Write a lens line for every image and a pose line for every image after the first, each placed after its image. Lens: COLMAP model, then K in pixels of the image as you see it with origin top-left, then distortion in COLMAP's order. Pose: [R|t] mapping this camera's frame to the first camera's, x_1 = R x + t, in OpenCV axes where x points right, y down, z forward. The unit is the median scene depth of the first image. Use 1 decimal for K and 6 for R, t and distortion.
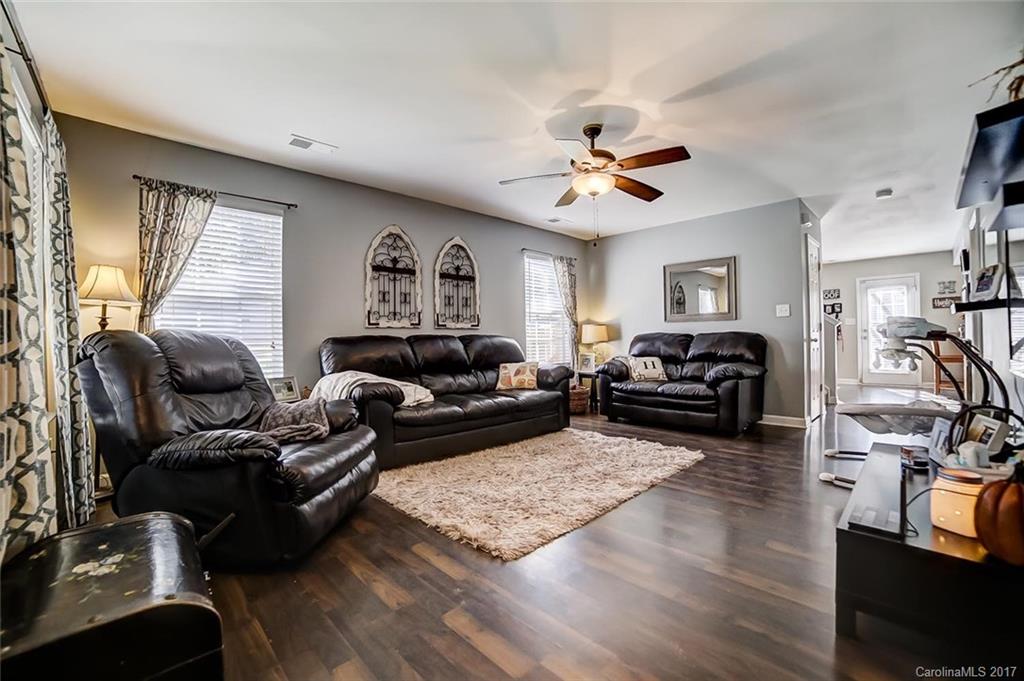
lens RADIAL K [[421.2, 0, 512.0], [0, 421.2, 340.5], [0, 0, 1]] dist [-0.011673, 0.000379]
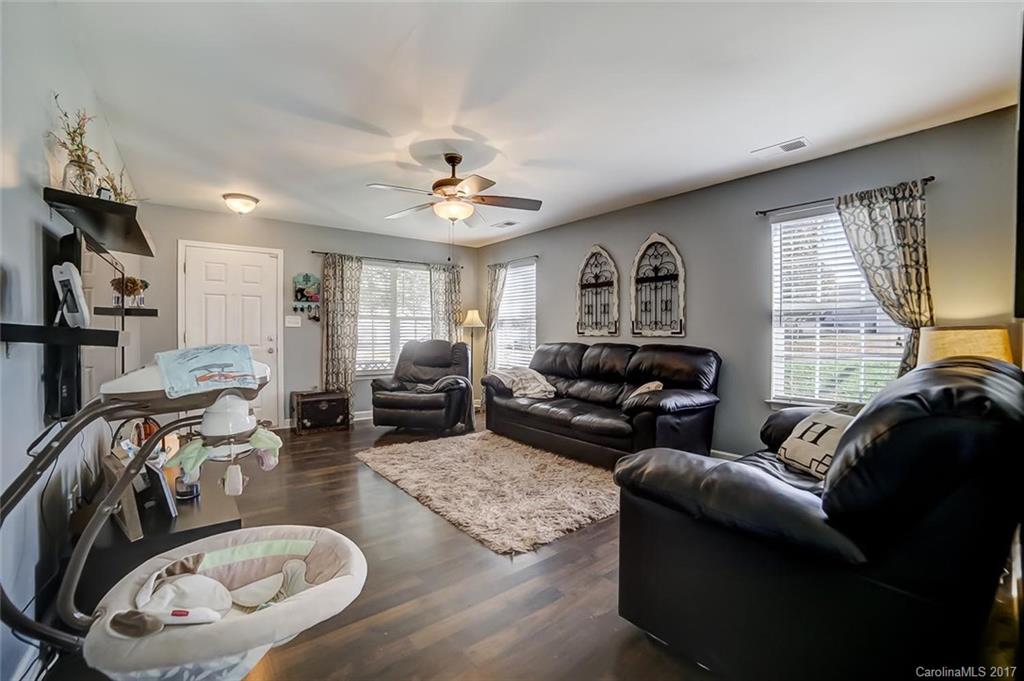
lens RADIAL K [[459.2, 0, 501.2], [0, 459.2, 341.1], [0, 0, 1]] dist [-0.001388, 0.000077]
pose [[-0.100691, -0.000558, -0.994918, 0.907850], [-0.040189, 0.999186, 0.003507, -0.010451], [0.994106, 0.040338, -0.100632, 0.817794]]
